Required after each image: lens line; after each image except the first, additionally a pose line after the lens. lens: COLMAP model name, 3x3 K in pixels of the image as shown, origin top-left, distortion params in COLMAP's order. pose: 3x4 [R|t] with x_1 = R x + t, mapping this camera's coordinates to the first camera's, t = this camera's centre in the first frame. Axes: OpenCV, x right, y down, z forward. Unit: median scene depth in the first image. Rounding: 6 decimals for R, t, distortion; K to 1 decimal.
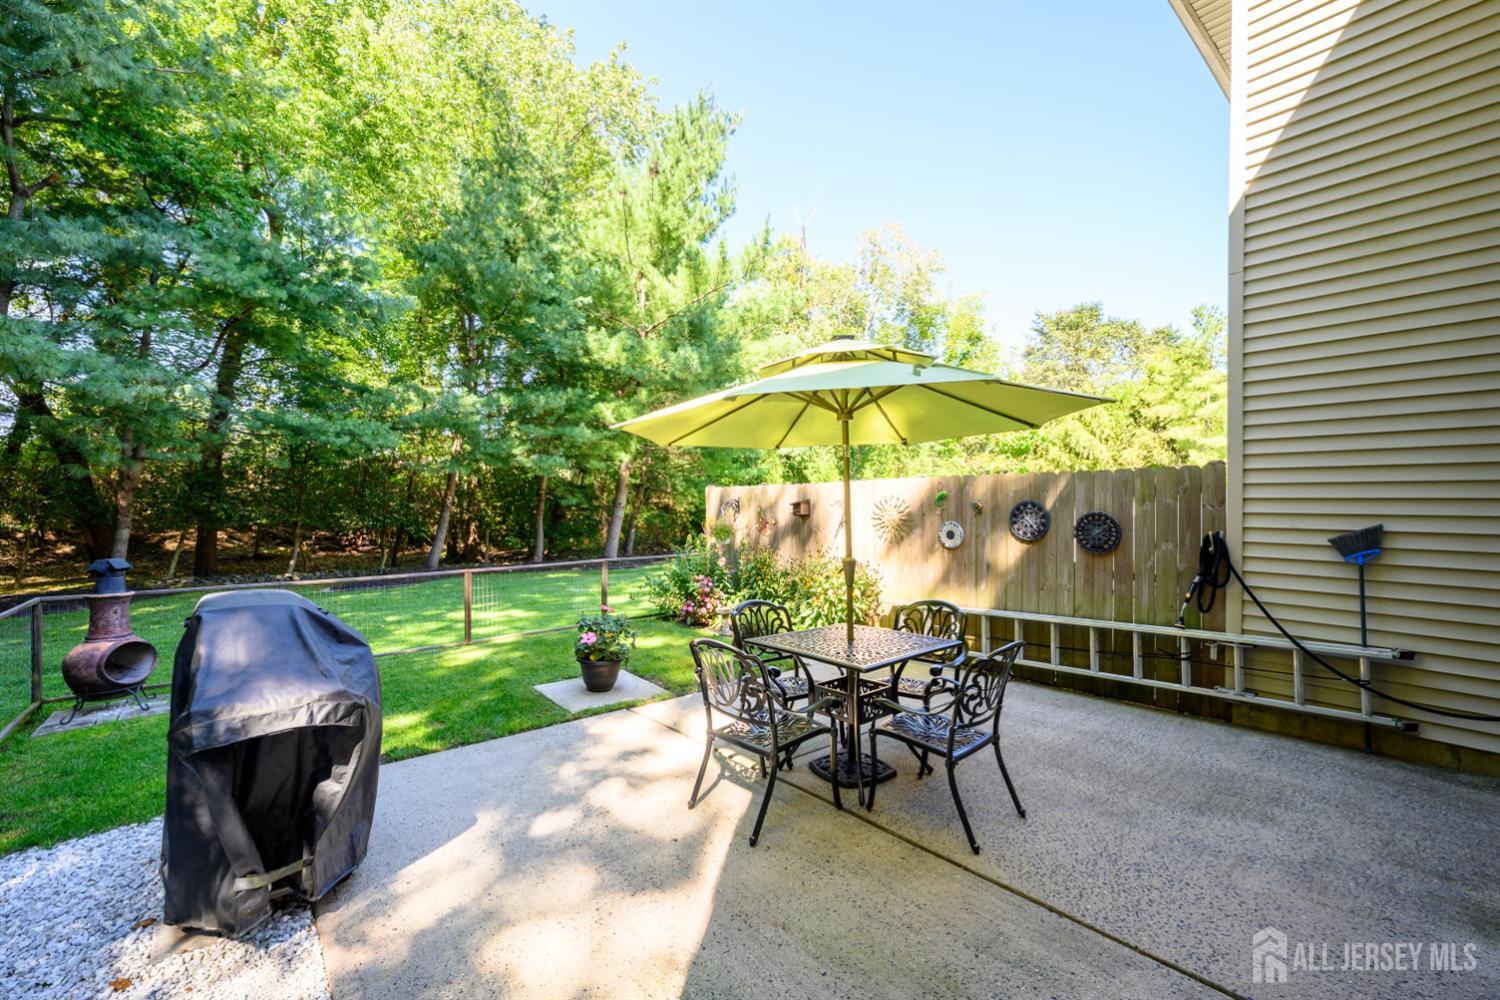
lens RADIAL K [[613.2, 0, 753.4], [0, 613.2, 506.1], [0, 0, 1]] dist [-0.003851, 0.000579]
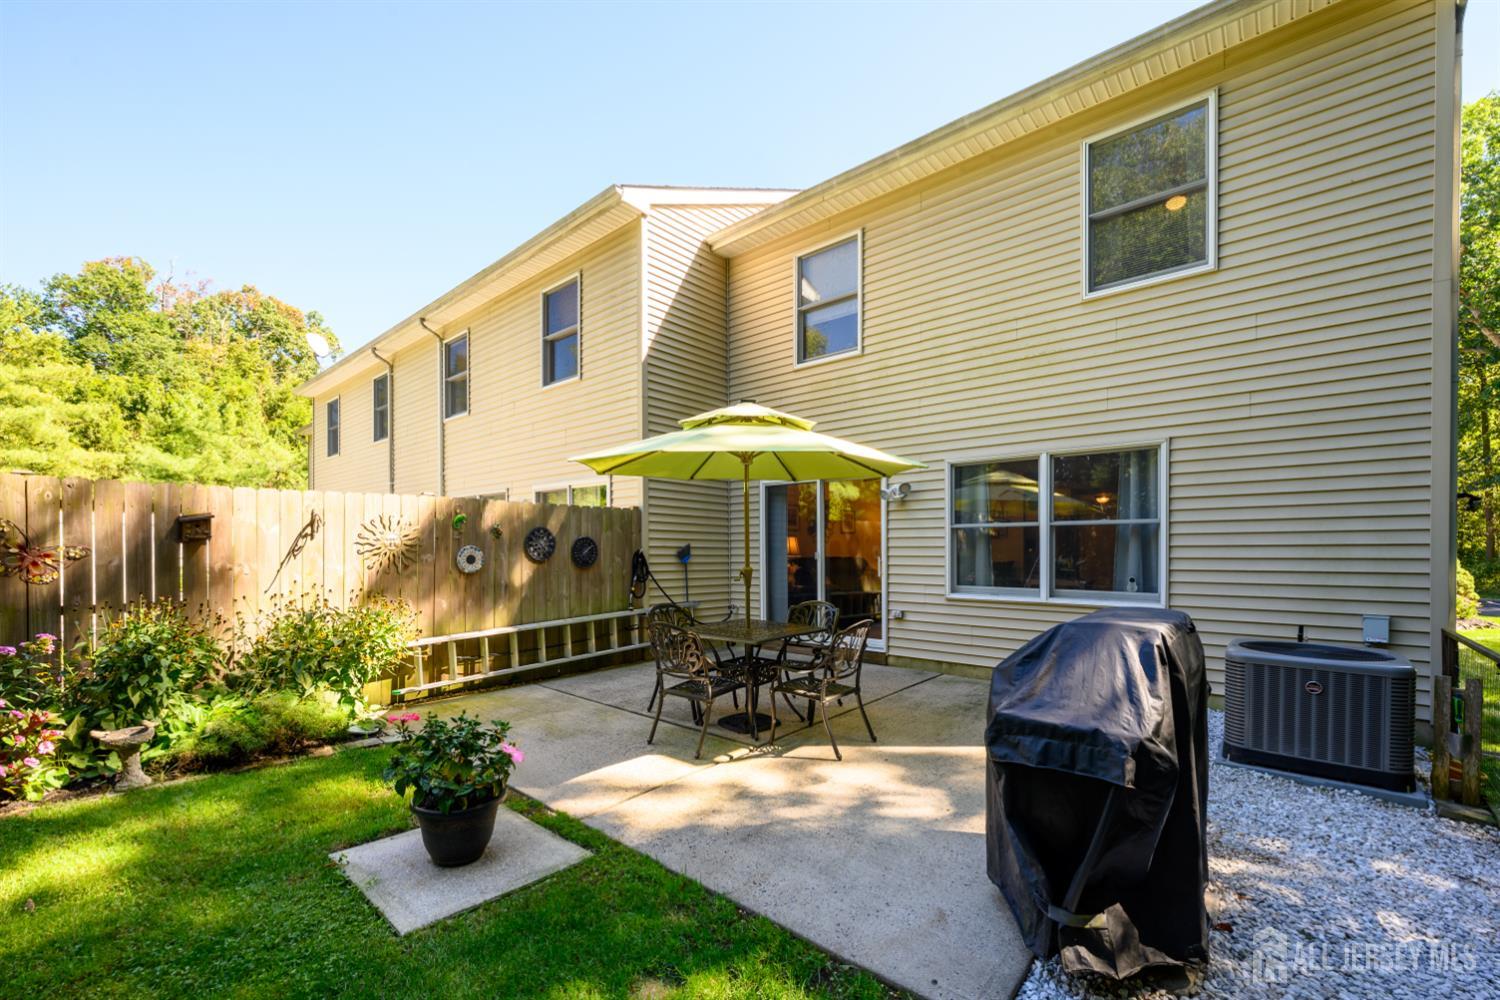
lens RADIAL K [[613.2, 0, 727.1], [0, 613.2, 548.1], [0, 0, 1]] dist [-0.003851, 0.000579]
pose [[-0.126134, -0.006831, 0.991990, -0.793935], [-0.007194, 0.999956, 0.005971, 0.023155], [-0.991987, -0.006383, -0.126177, 0.823378]]
